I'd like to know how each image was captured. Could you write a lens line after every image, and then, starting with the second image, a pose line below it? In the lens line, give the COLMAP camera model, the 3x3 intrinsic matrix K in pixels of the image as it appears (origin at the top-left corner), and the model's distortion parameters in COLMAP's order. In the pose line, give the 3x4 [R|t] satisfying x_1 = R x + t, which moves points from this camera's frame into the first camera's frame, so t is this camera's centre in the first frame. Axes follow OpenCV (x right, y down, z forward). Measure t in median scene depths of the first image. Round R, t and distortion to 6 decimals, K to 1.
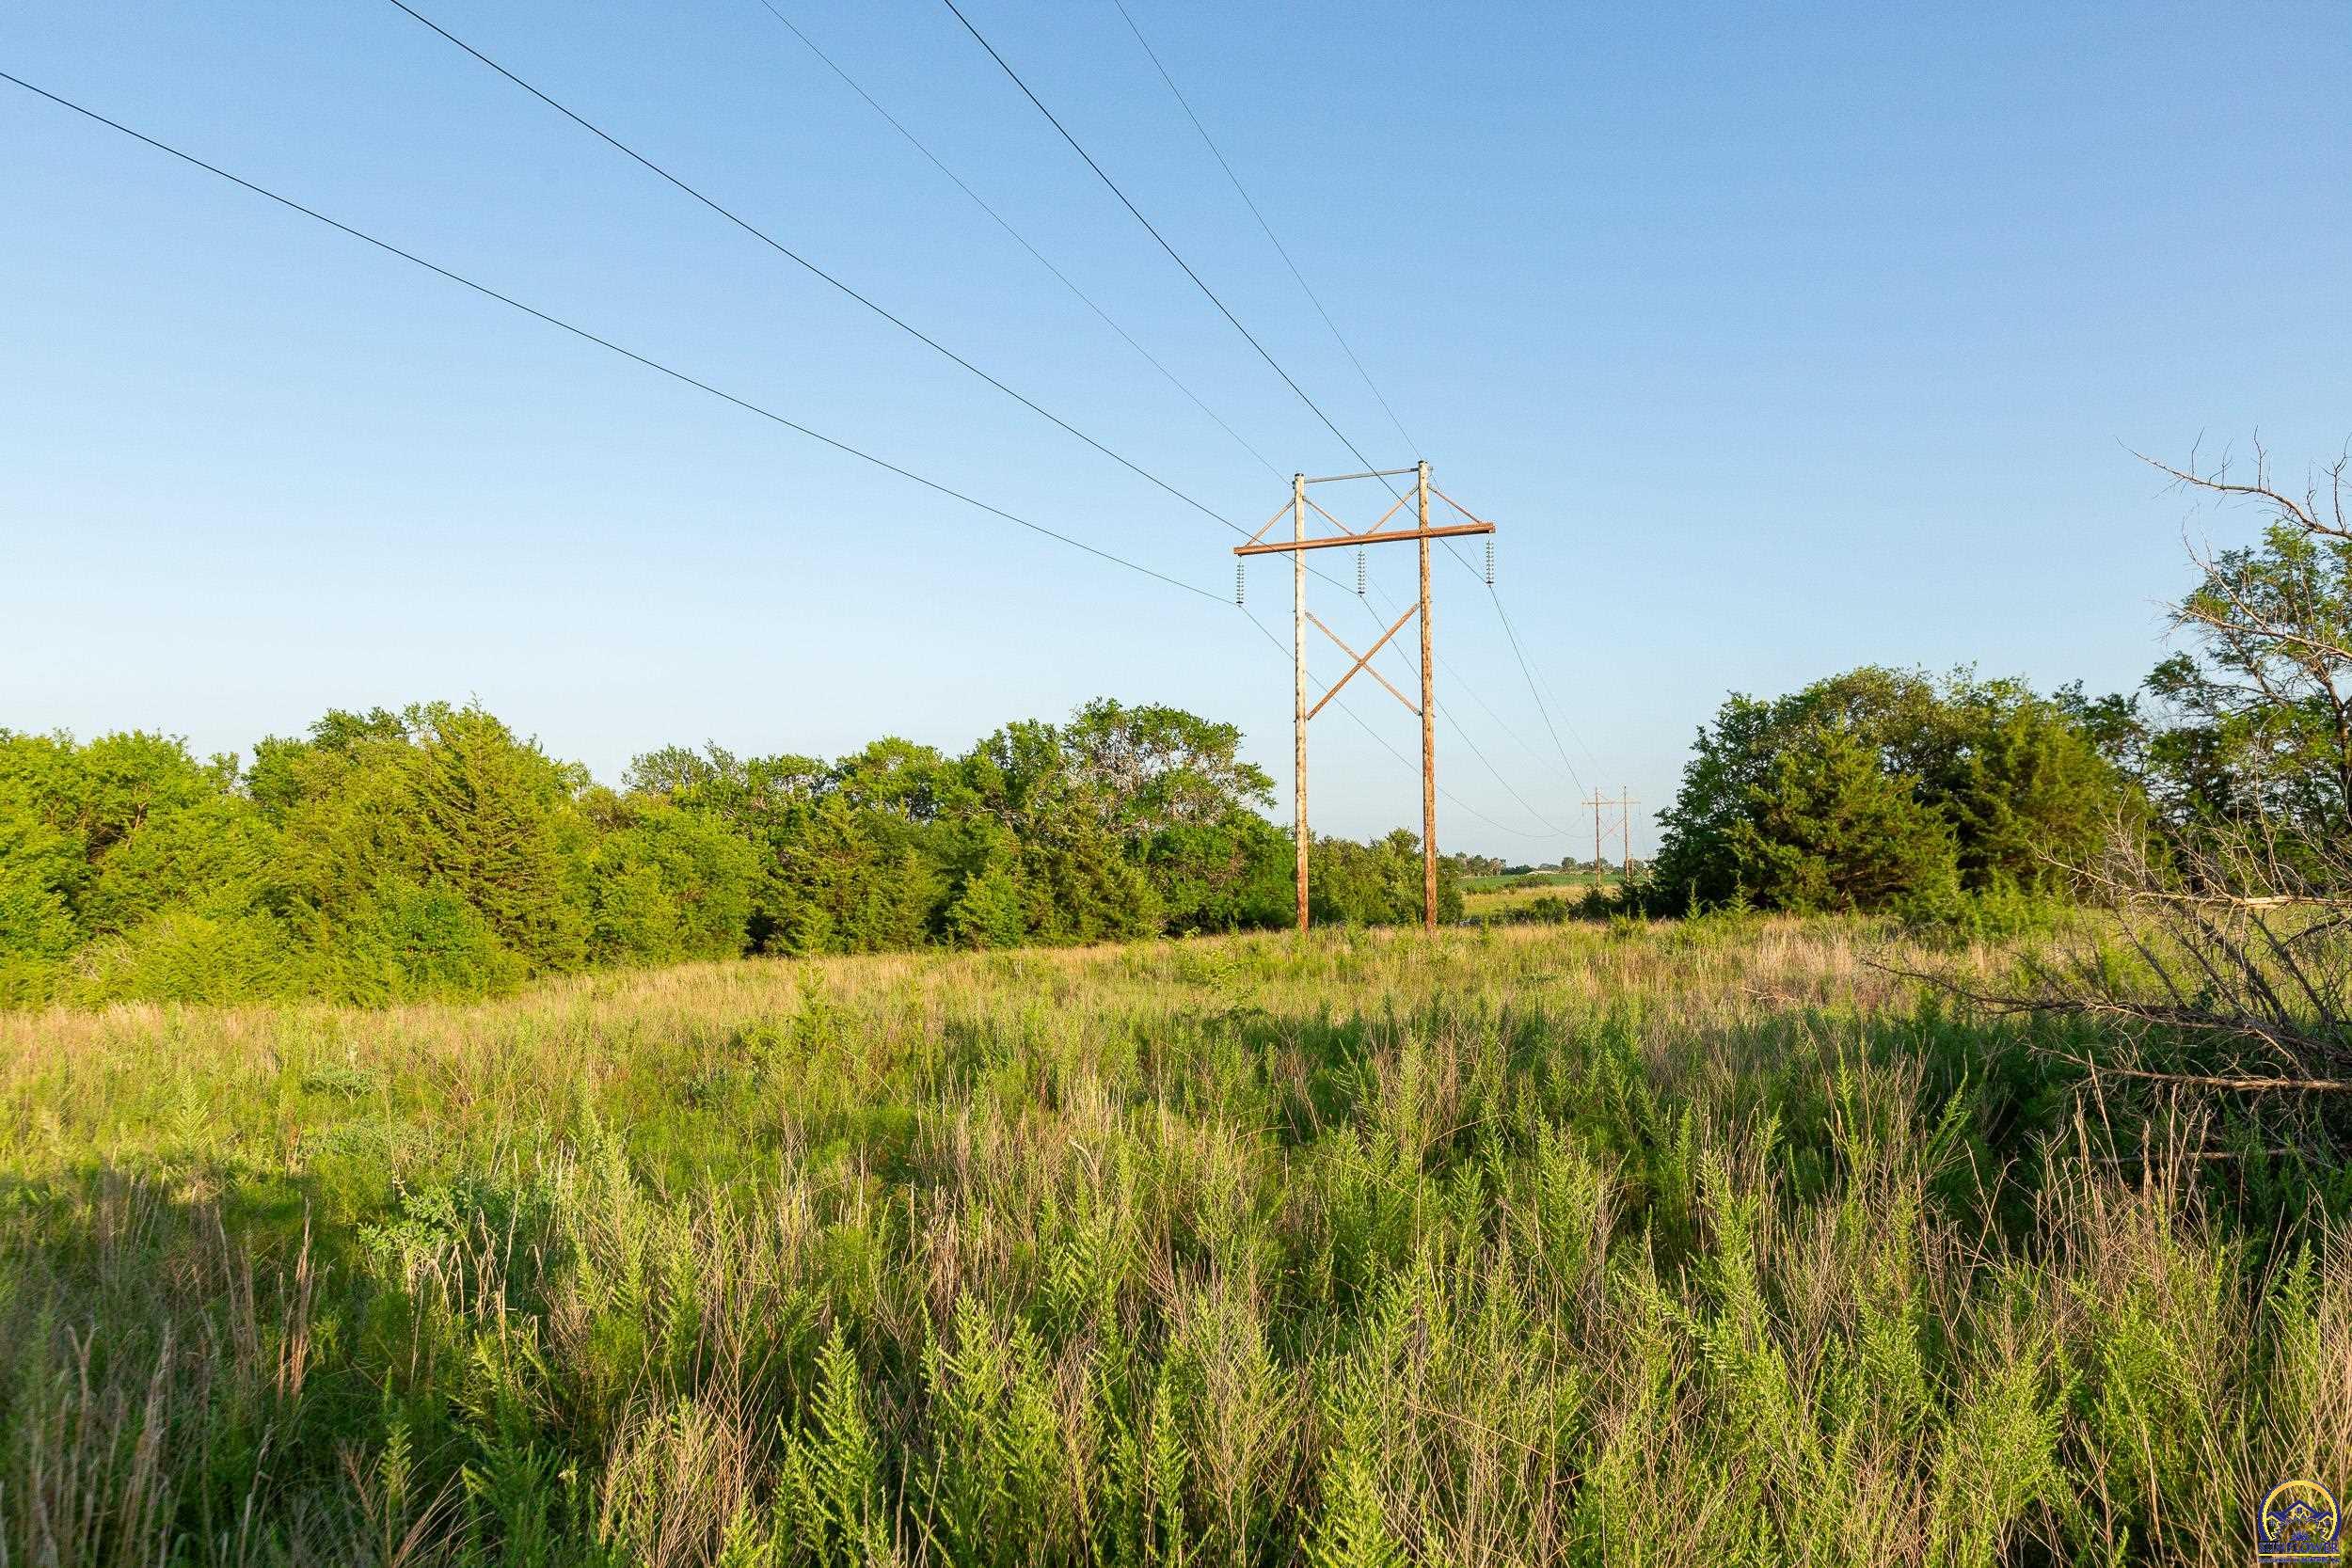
lens RADIAL K [[1619.1, 0, 1174.9], [0, 1619.1, 787.4], [0, 0, 1]] dist [-0.000483, -0.000338]
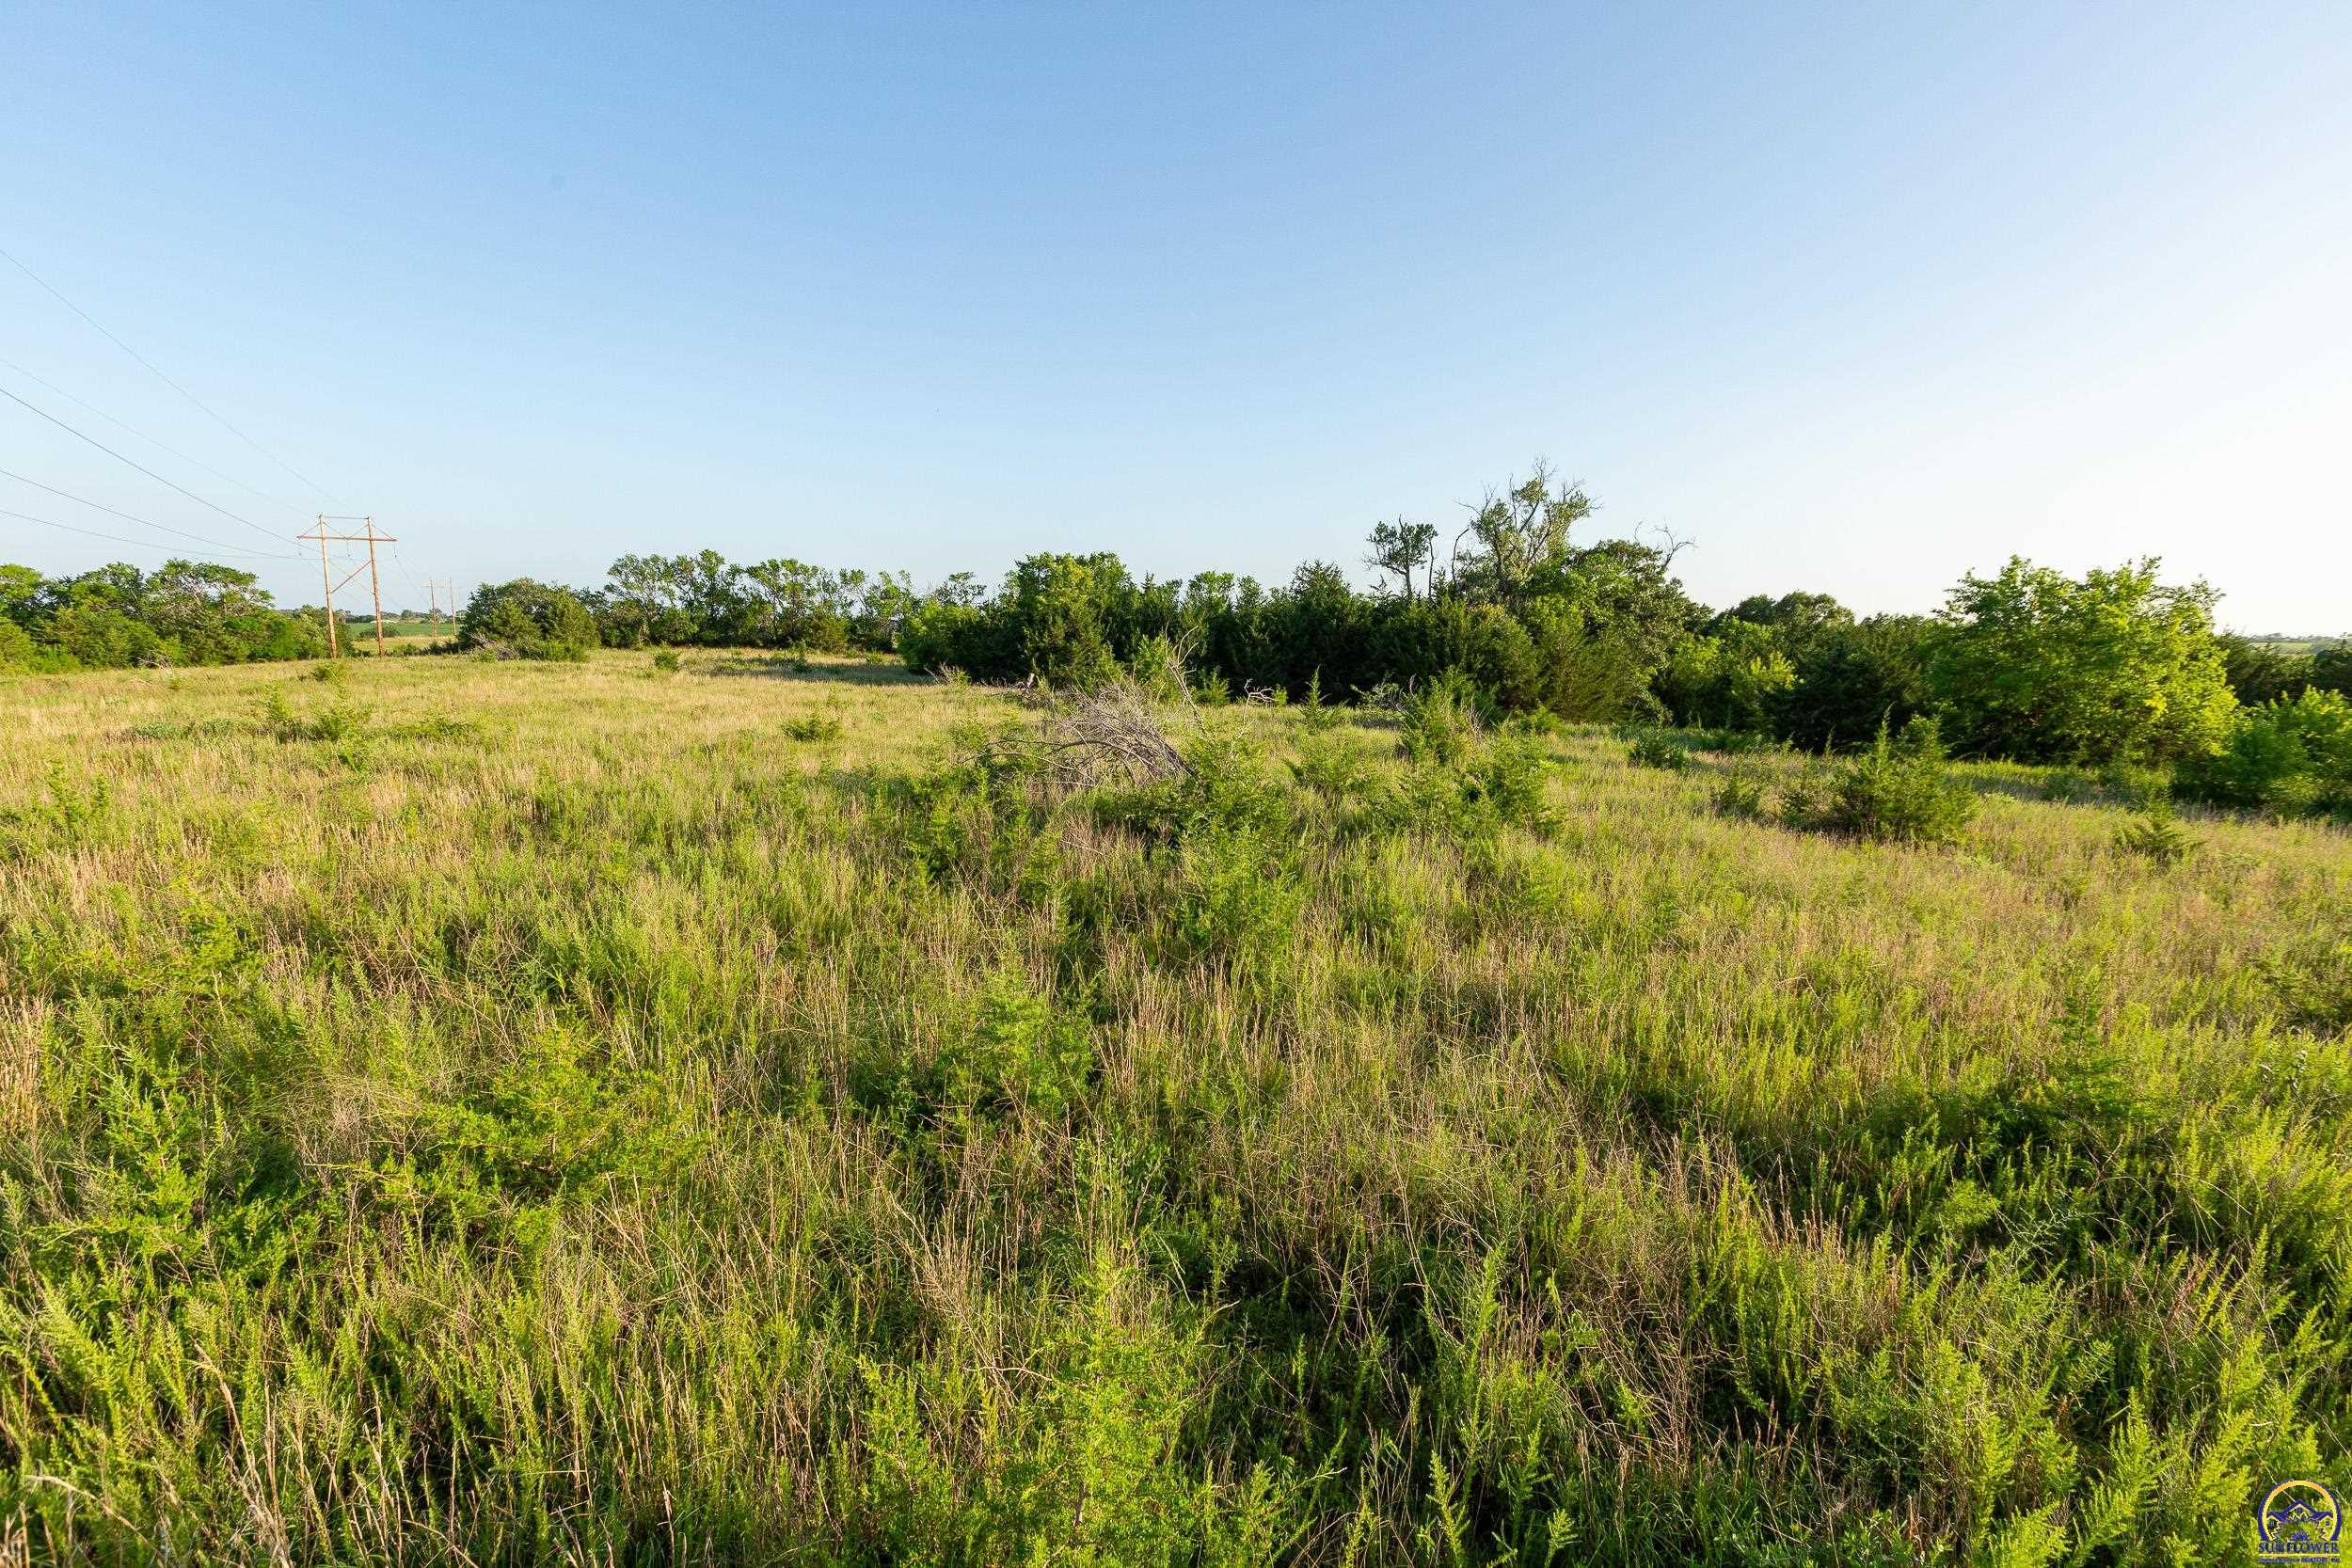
lens RADIAL K [[1131.6, 0, 1182.1], [0, 1131.6, 783.6], [0, 0, 1]] dist [0.001843, 0.000127]
pose [[0.671294, -0.092102, 0.735447, -0.298294], [-0.052244, 0.983902, 0.170904, -0.090141], [-0.739348, -0.153149, 0.655675, -1.131035]]
